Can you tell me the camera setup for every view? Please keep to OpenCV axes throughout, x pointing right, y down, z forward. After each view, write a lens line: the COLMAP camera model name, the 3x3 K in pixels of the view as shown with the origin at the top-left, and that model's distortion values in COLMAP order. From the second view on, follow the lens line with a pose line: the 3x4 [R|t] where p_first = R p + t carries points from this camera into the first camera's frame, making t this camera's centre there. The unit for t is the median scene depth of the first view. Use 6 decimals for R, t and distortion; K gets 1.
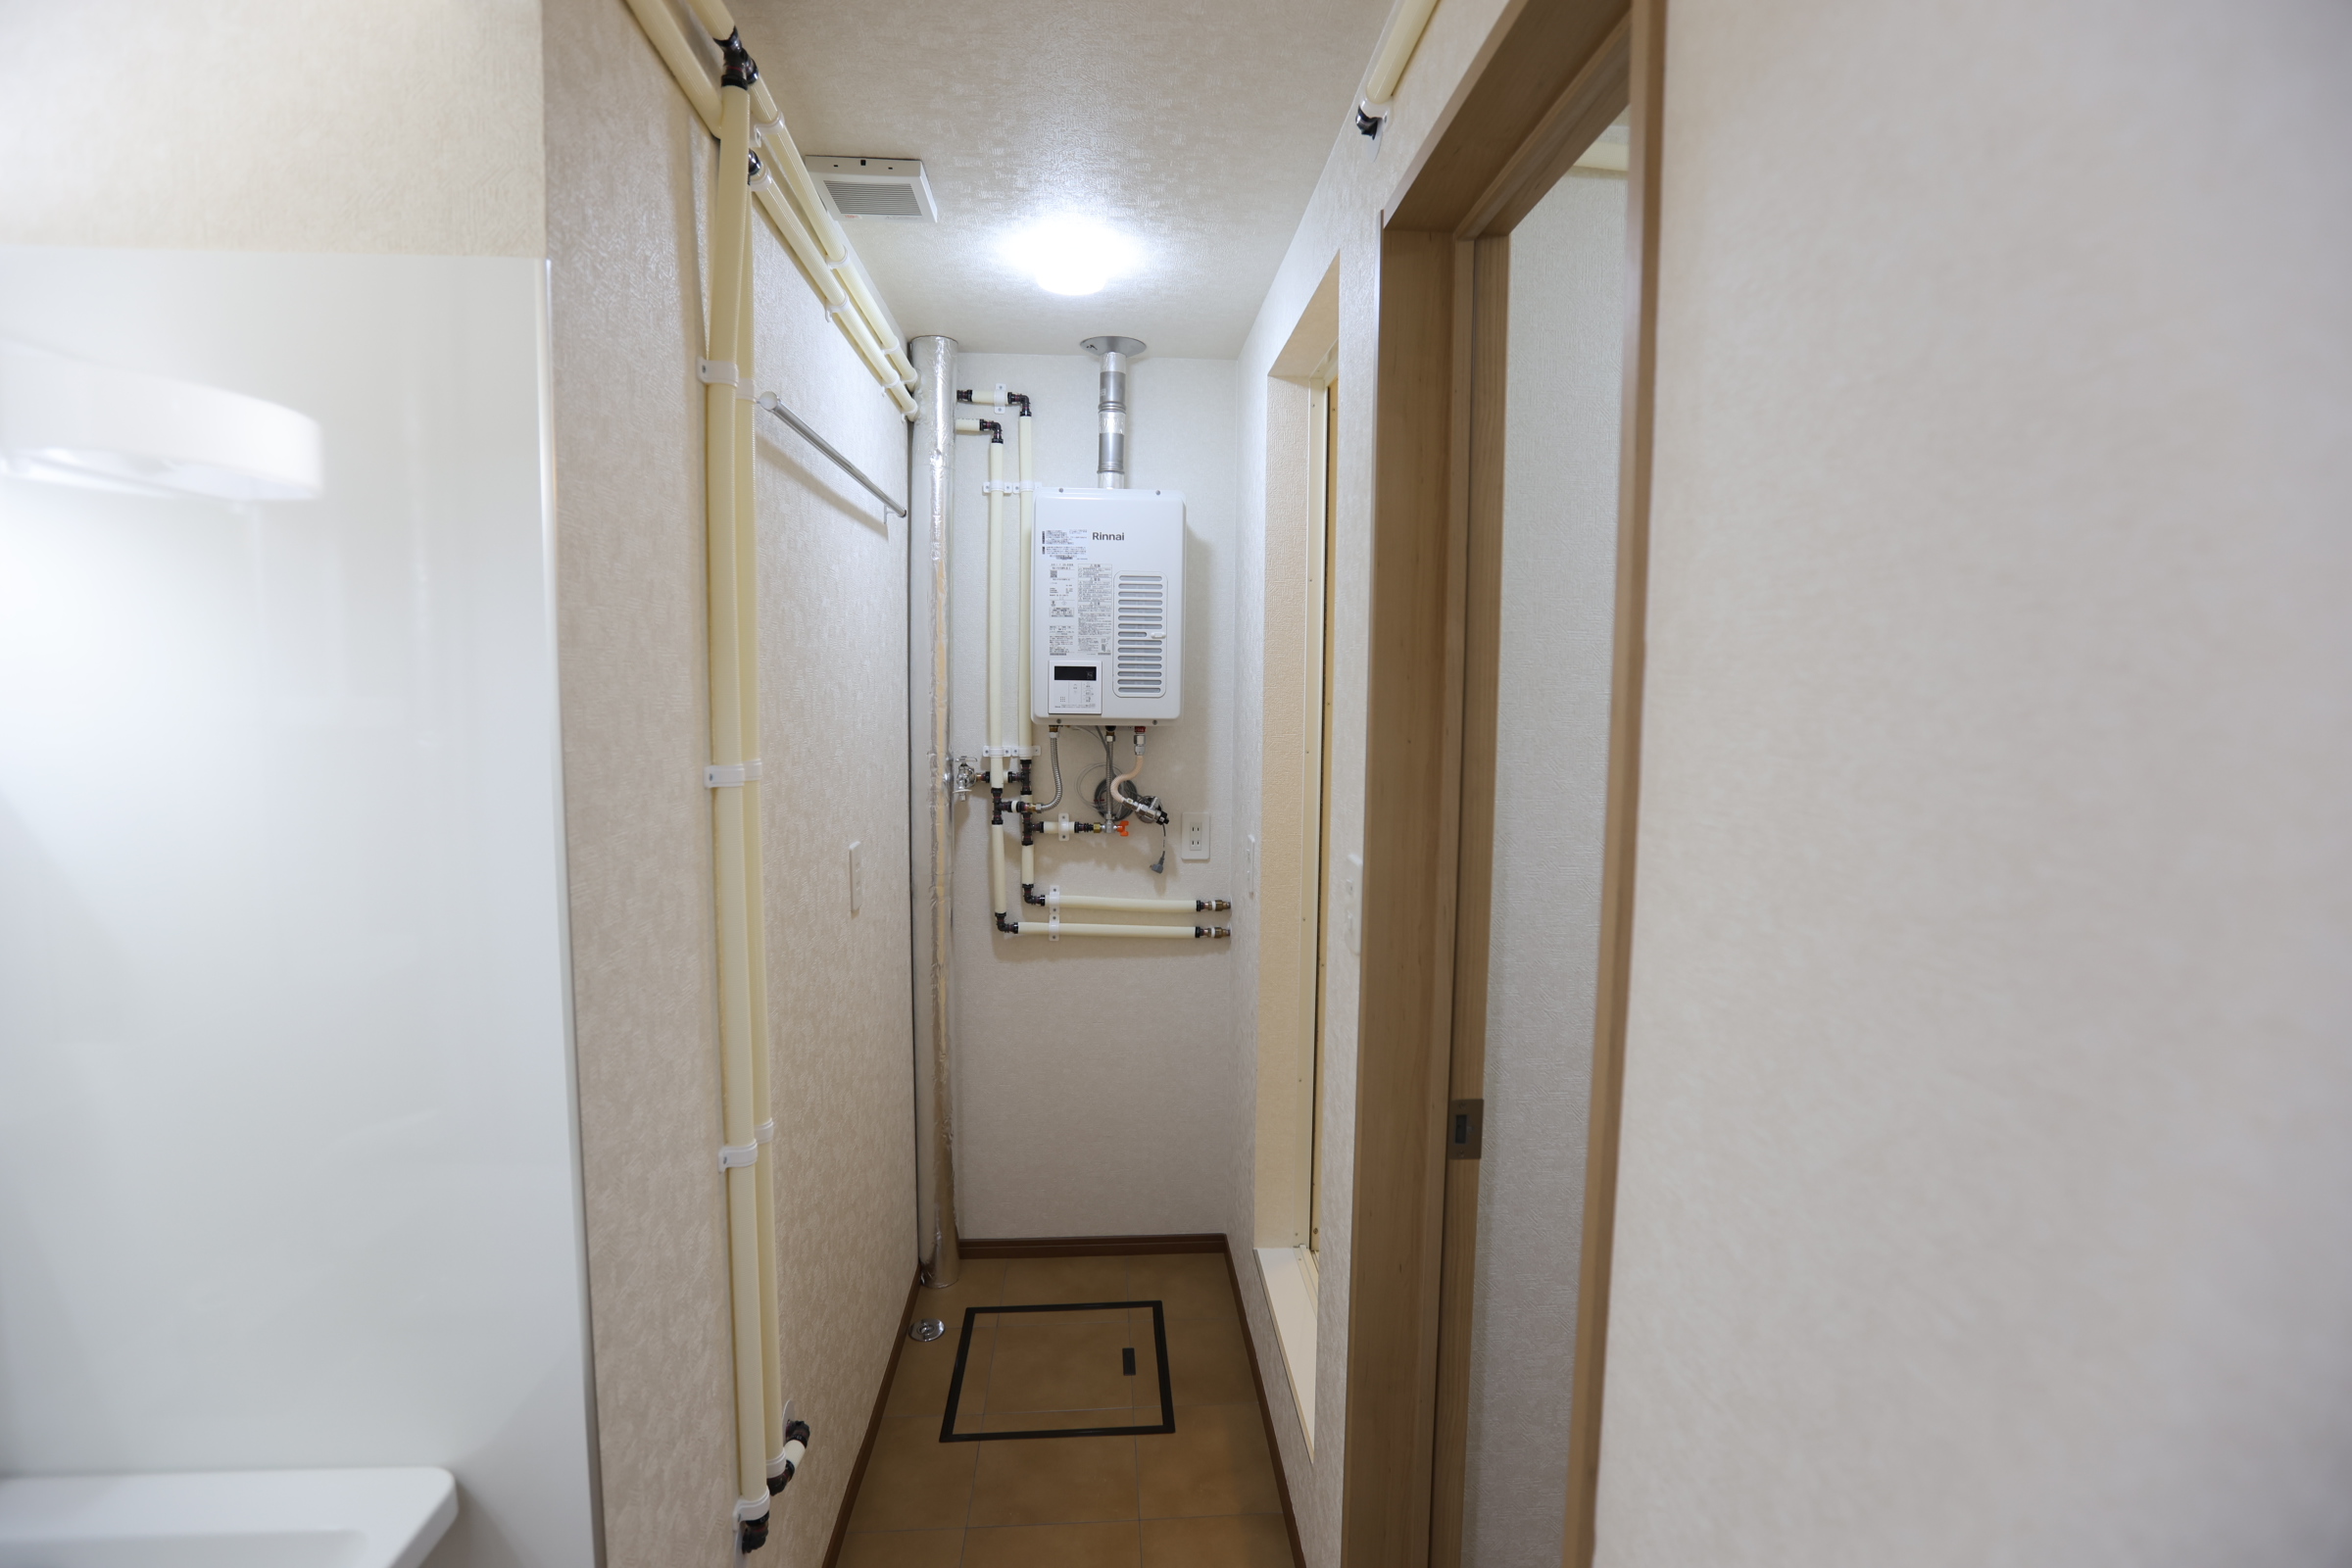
lens RADIAL K [[1081.9, 0, 1177.8], [0, 1081.9, 772.7], [0, 0, 1]] dist [-0.045487, 0.013360]
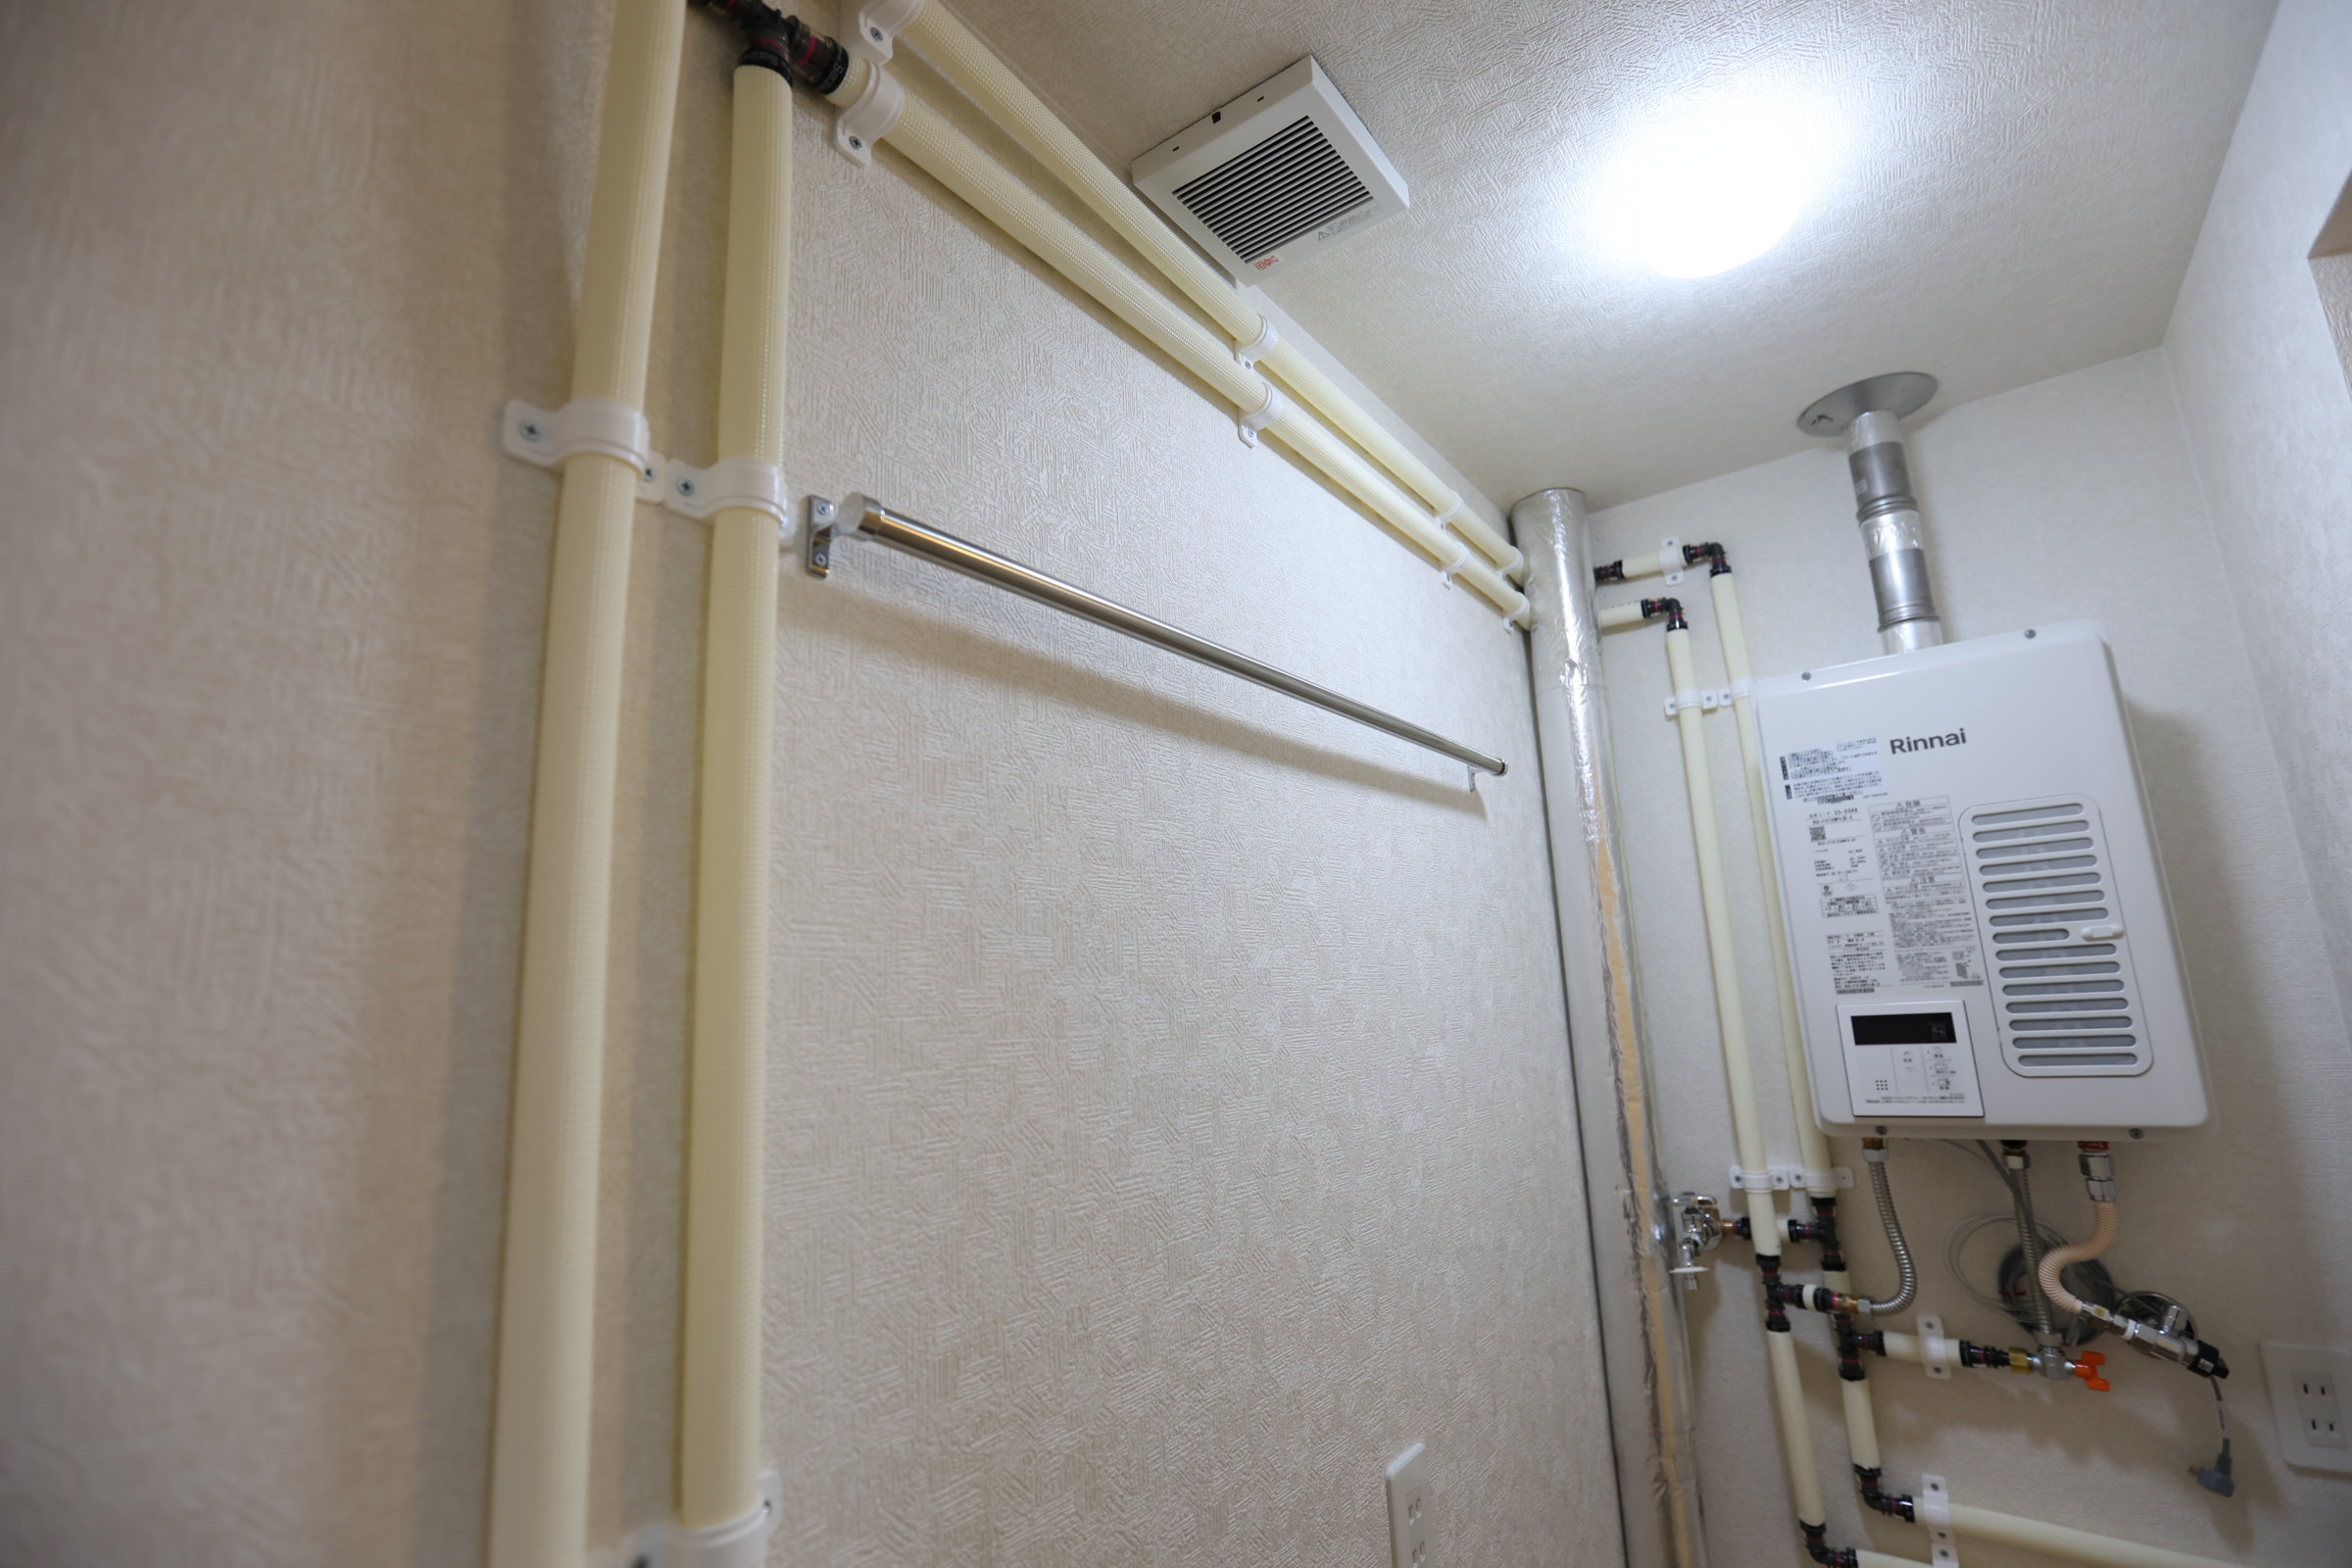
lens RADIAL K [[1081.9, 0, 1177.8], [0, 1081.9, 772.7], [0, 0, 1]] dist [-0.045487, 0.013360]
pose [[0.763509, -0.183703, -0.619119, -0.027568], [0.008725, 0.961535, -0.274544, -0.073020], [0.645739, 0.204214, 0.735743, 0.411948]]
